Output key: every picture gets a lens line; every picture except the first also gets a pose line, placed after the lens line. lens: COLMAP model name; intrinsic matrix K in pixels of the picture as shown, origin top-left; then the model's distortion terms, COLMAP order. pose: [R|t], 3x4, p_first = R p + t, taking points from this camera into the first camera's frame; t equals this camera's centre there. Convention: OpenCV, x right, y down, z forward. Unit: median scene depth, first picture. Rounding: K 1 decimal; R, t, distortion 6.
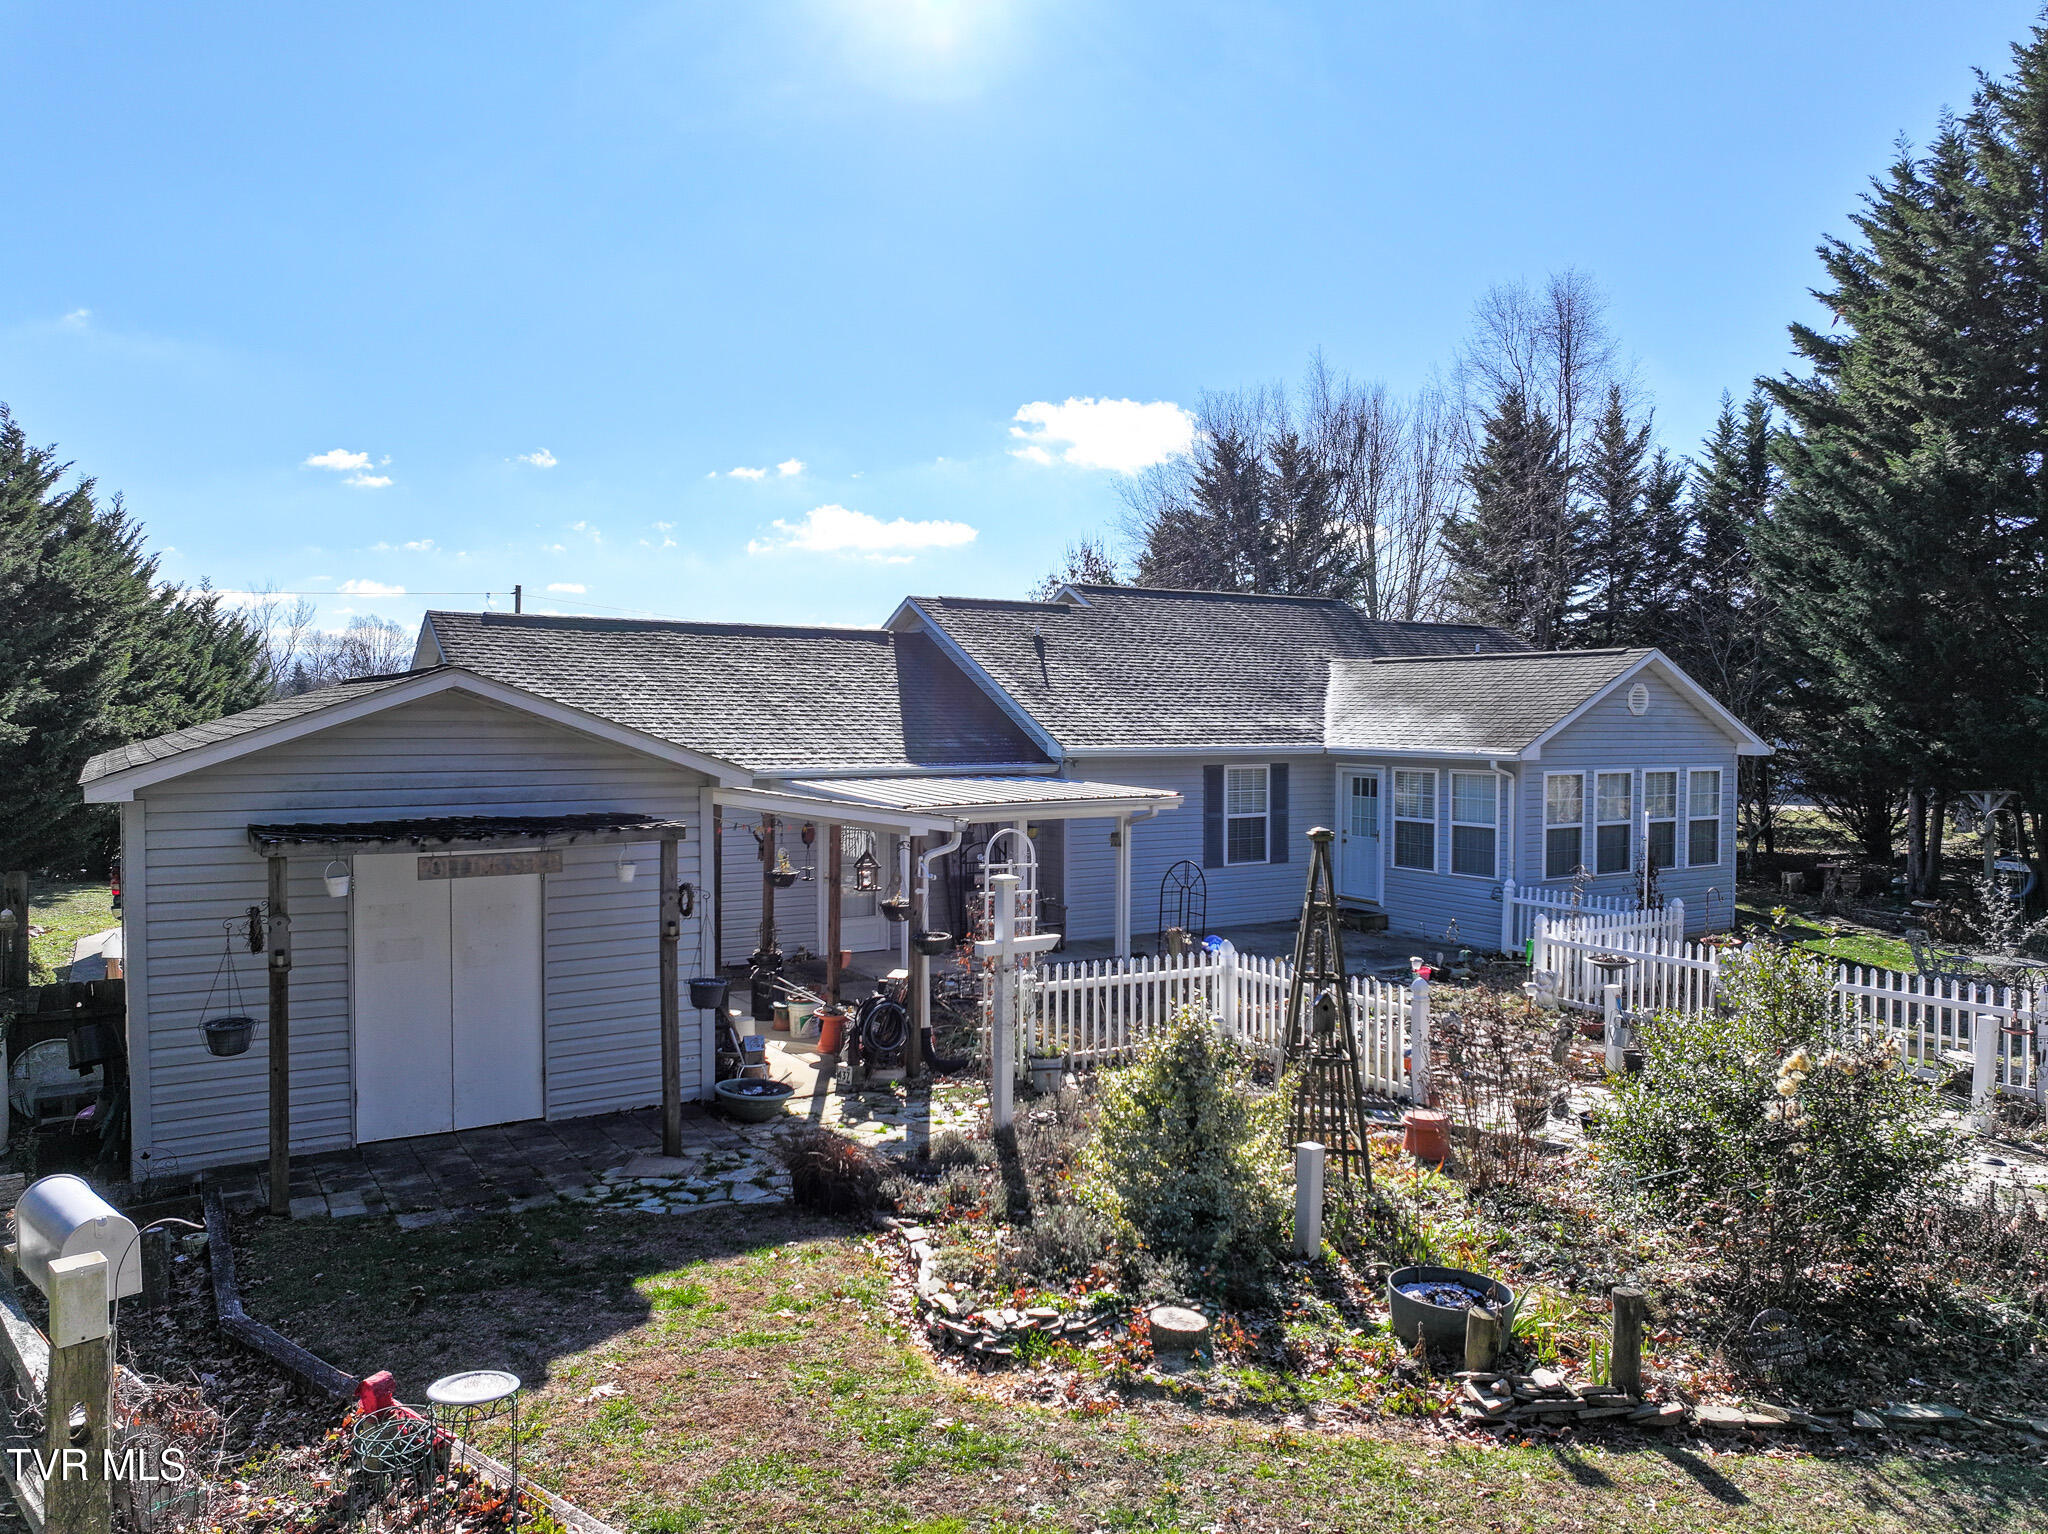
lens RADIAL K [[1438.8, 0, 1030.2], [0, 1438.8, 756.7], [0, 0, 1]] dist [-0.004113, 0.022614]
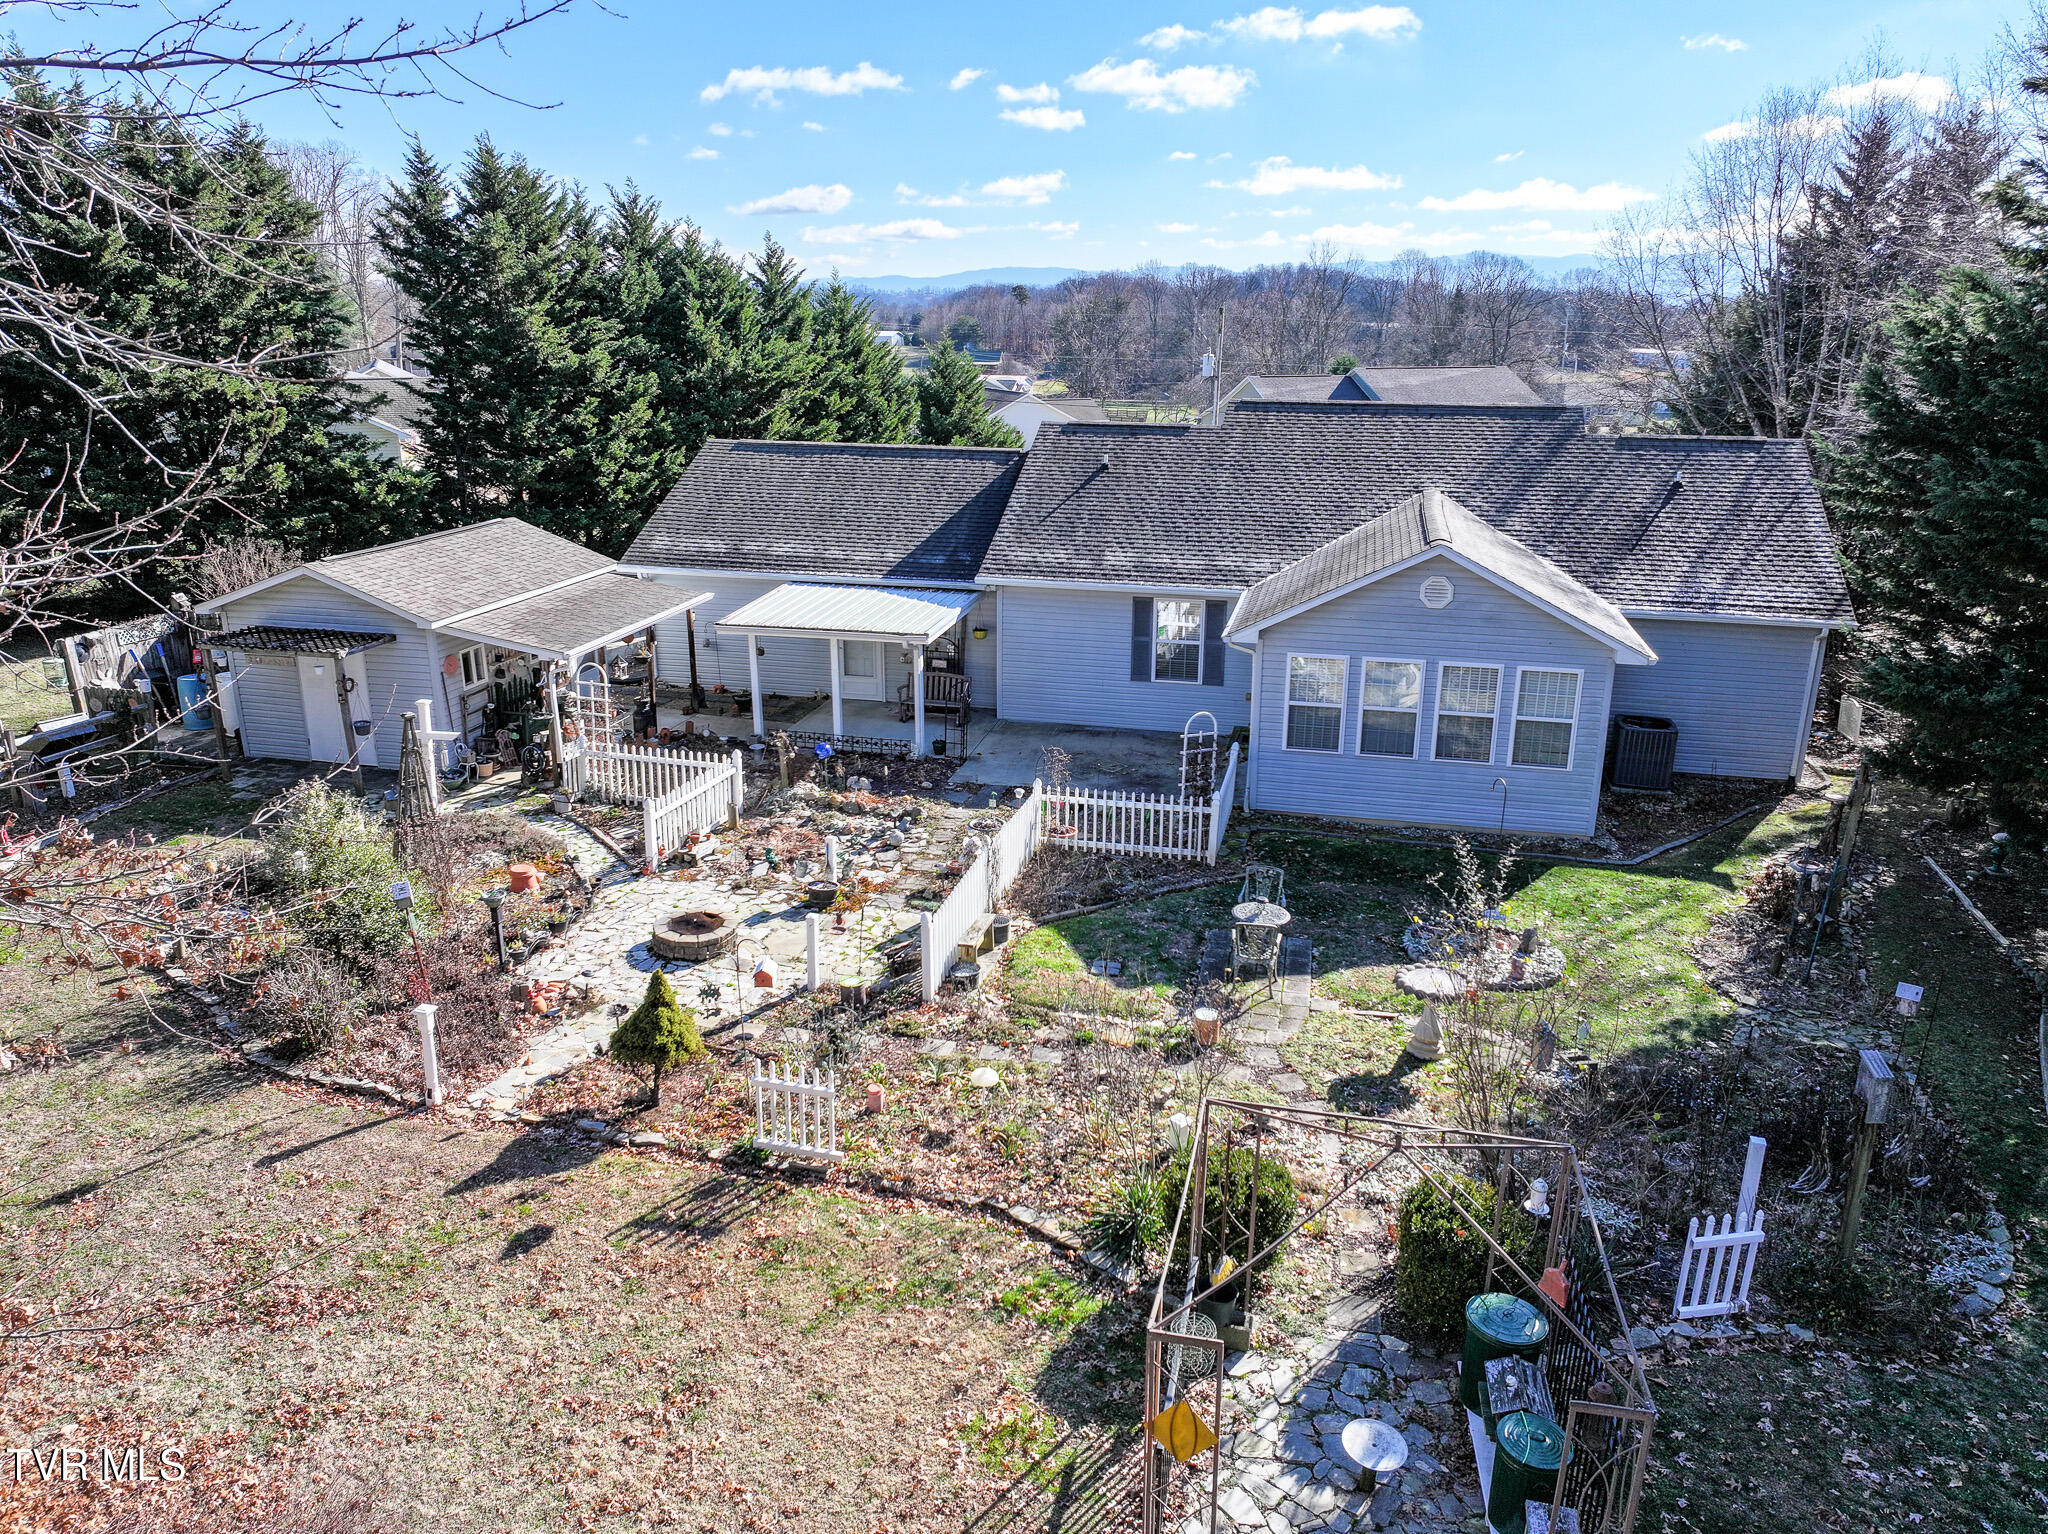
lens RADIAL K [[1388.6, 0, 1024.0], [0, 1388.6, 767.0], [0, 0, 1]] dist [-0.001302, 0.002984]
pose [[0.701582, 0.219090, -0.678073, 0.859986], [-0.025629, 0.958705, 0.283247, -0.179919], [0.712128, -0.181343, 0.678225, 0.125720]]
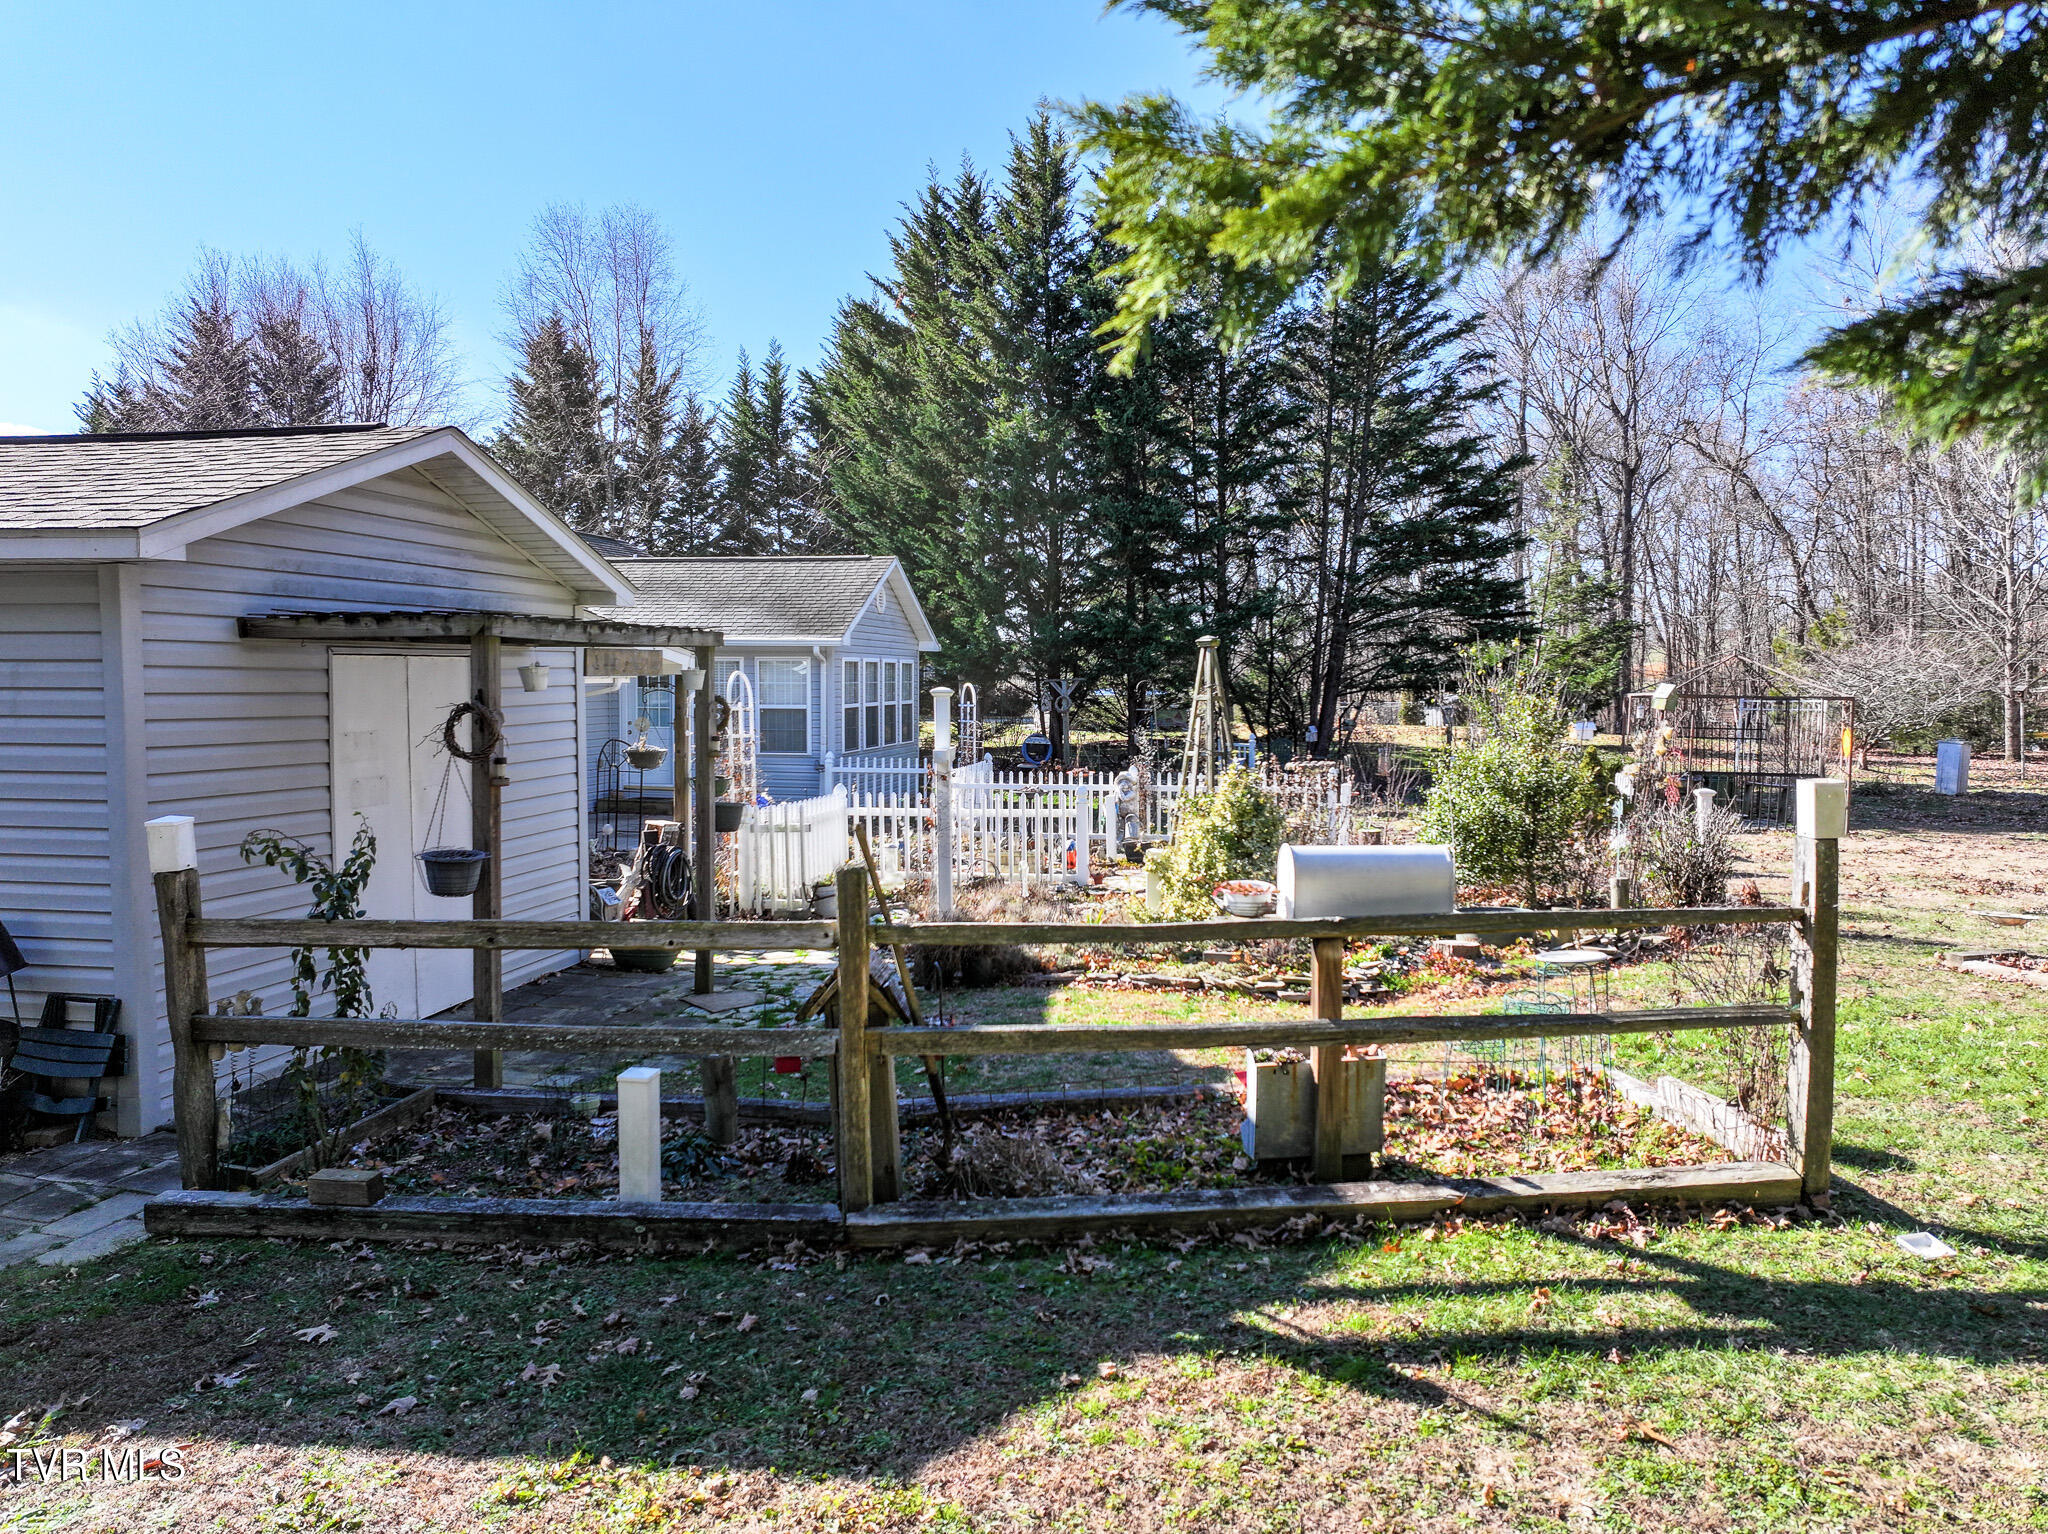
lens RADIAL K [[1438.8, 0, 1030.2], [0, 1438.8, 756.7], [0, 0, 1]] dist [-0.004113, 0.022614]
pose [[0.645034, -0.044904, 0.762833, -0.391991], [0.024053, 0.998970, 0.038466, 0.045529], [-0.763775, -0.006464, 0.645450, 0.147652]]
